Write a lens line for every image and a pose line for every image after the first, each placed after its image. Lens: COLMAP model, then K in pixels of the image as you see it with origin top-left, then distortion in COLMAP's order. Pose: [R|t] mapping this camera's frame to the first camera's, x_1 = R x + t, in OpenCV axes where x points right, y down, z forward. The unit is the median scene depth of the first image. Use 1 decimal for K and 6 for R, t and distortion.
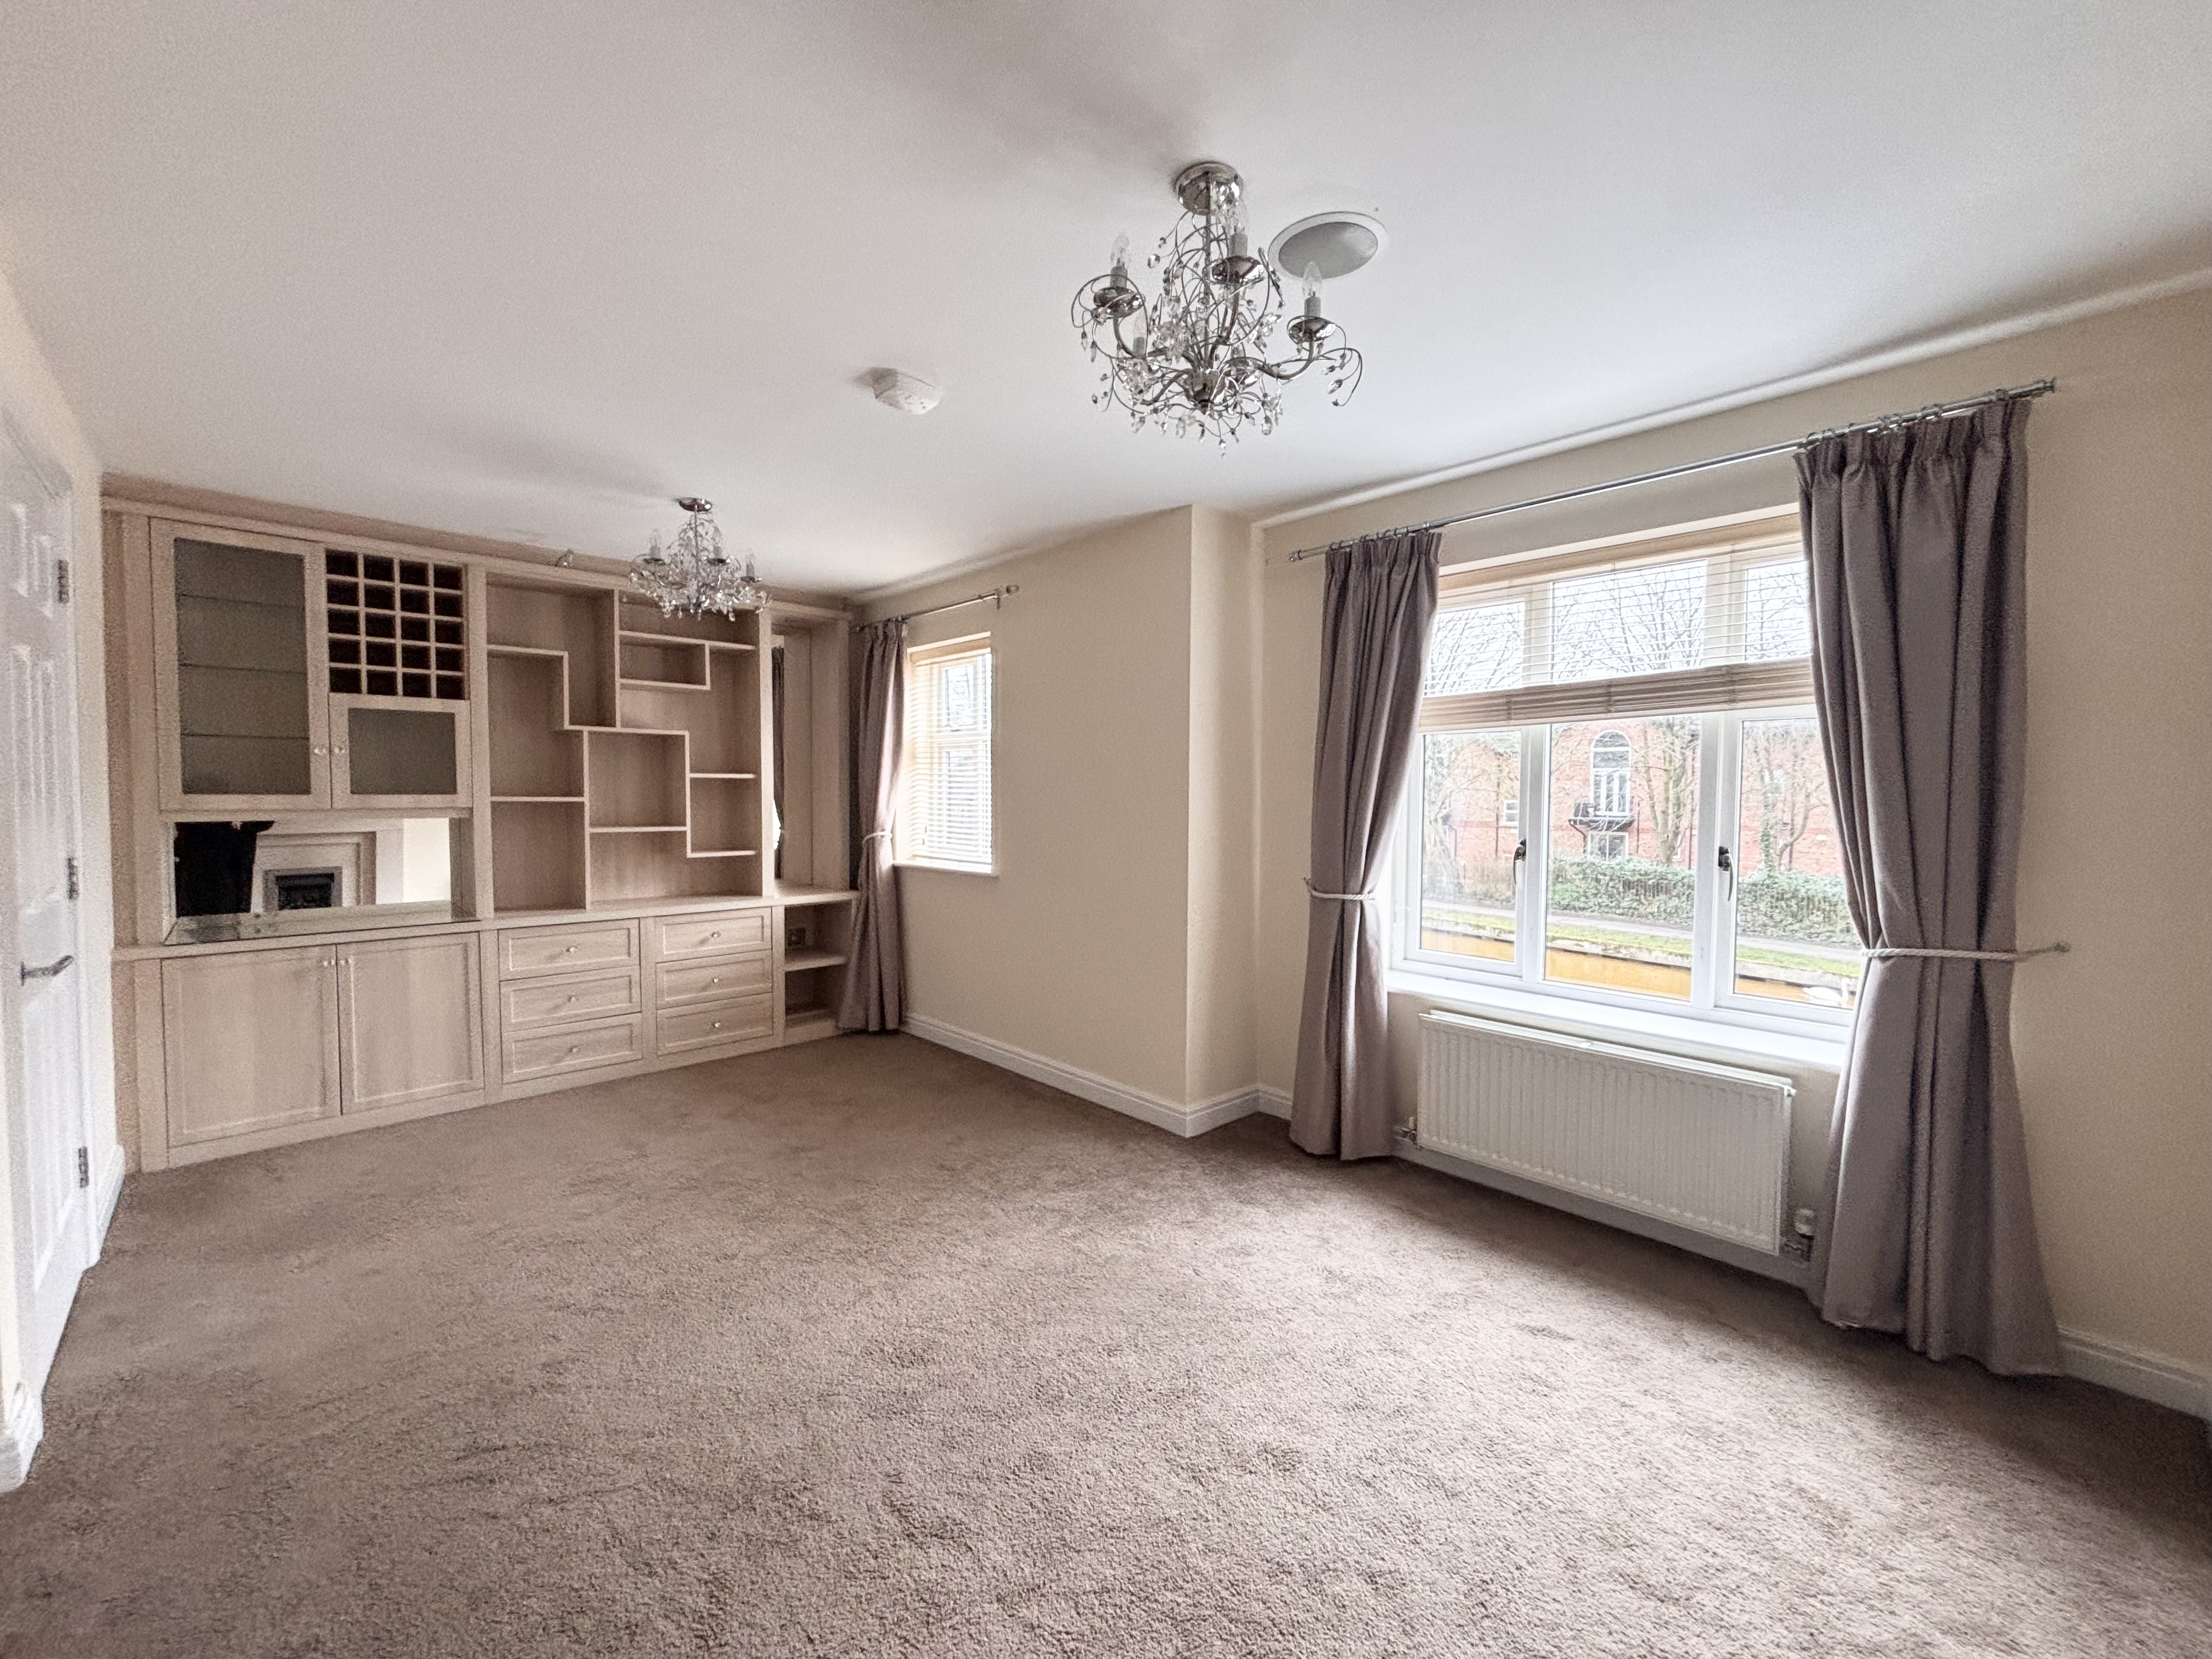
lens RADIAL K [[889.3, 0, 1106.1], [0, 889.3, 827.9], [0, 0, 1]] dist [-0.018654, 0.009853]
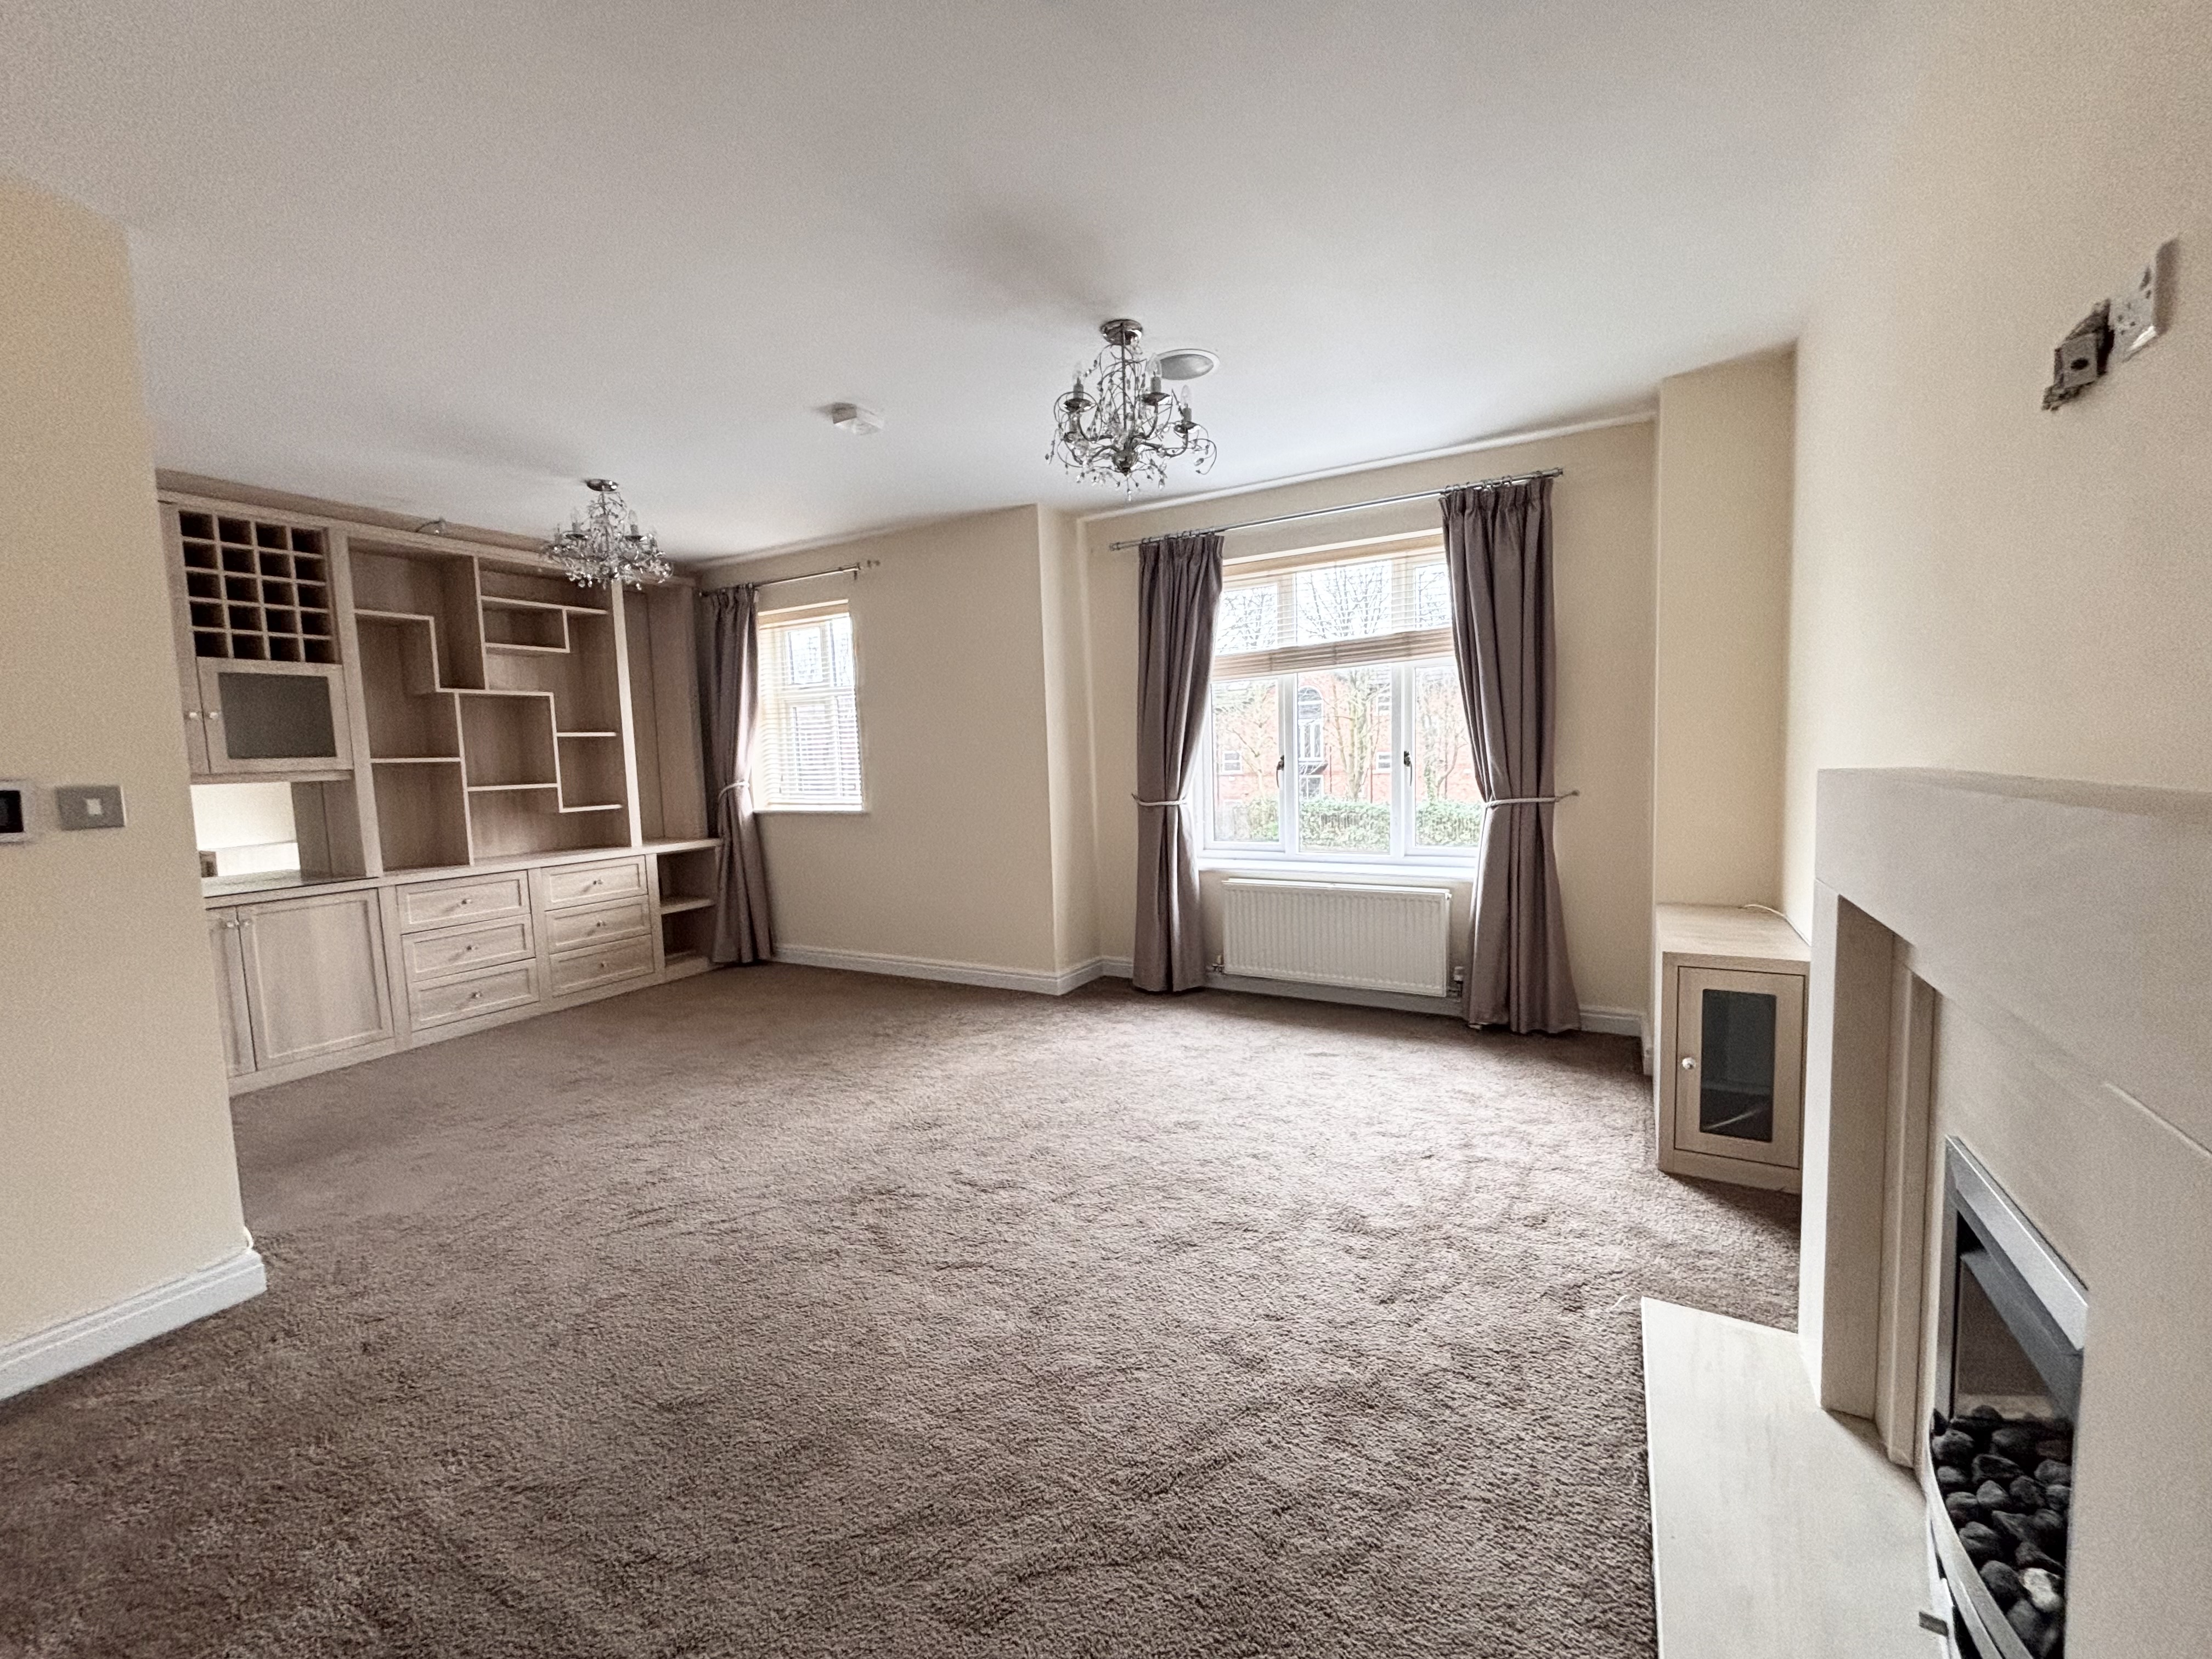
lens RADIAL K [[877.6, 0, 1104.0], [0, 877.6, 829.9], [0, 0, 1]] dist [0.002010, -0.000016]
pose [[0.957148, -0.063663, 0.282515, -0.203010], [0.050791, 0.997320, 0.052661, 0.043099], [-0.285111, -0.036055, 0.957816, -0.262763]]
